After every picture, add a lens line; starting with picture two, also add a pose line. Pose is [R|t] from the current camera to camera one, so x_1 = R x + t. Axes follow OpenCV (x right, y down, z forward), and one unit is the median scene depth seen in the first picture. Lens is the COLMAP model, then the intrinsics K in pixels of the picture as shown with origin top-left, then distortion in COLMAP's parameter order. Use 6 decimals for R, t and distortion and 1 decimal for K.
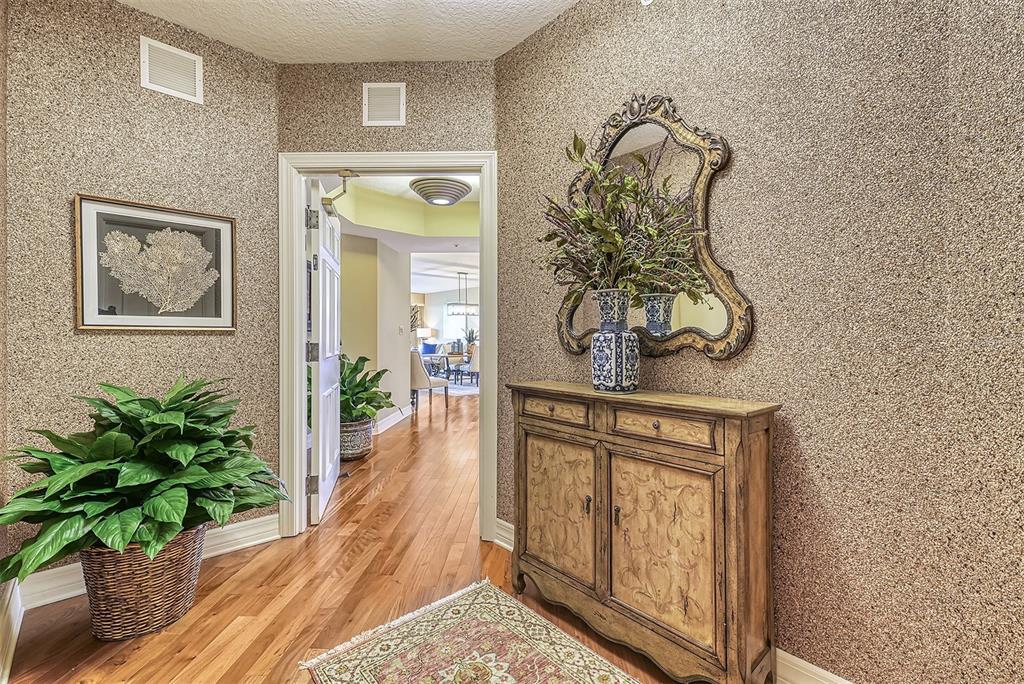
lens RADIAL K [[449.3, 0, 513.1], [0, 449.3, 336.6], [0, 0, 1]] dist [-0.000005, 0.000000]
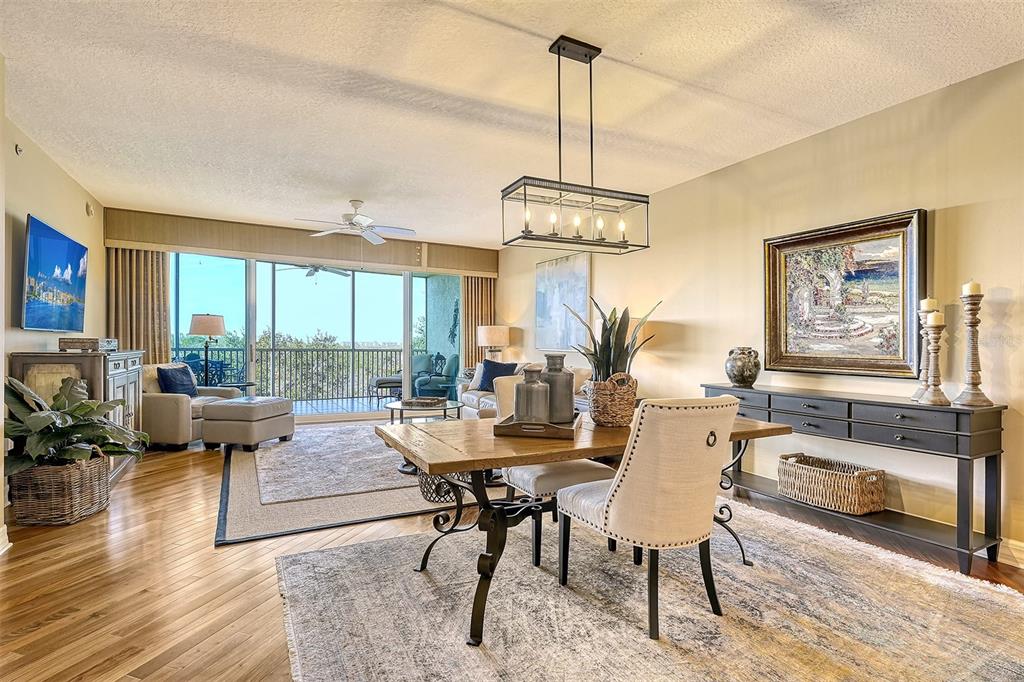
lens RADIAL K [[514.0, 0, 510.3], [0, 514.0, 342.4], [0, 0, 1]] dist [-0.000187, -0.000005]
pose [[0.967036, -0.000267, -0.254641, -0.066238], [-0.001331, 0.999981, -0.006100, 0.000593], [0.254638, 0.006237, 0.967016, 0.638409]]
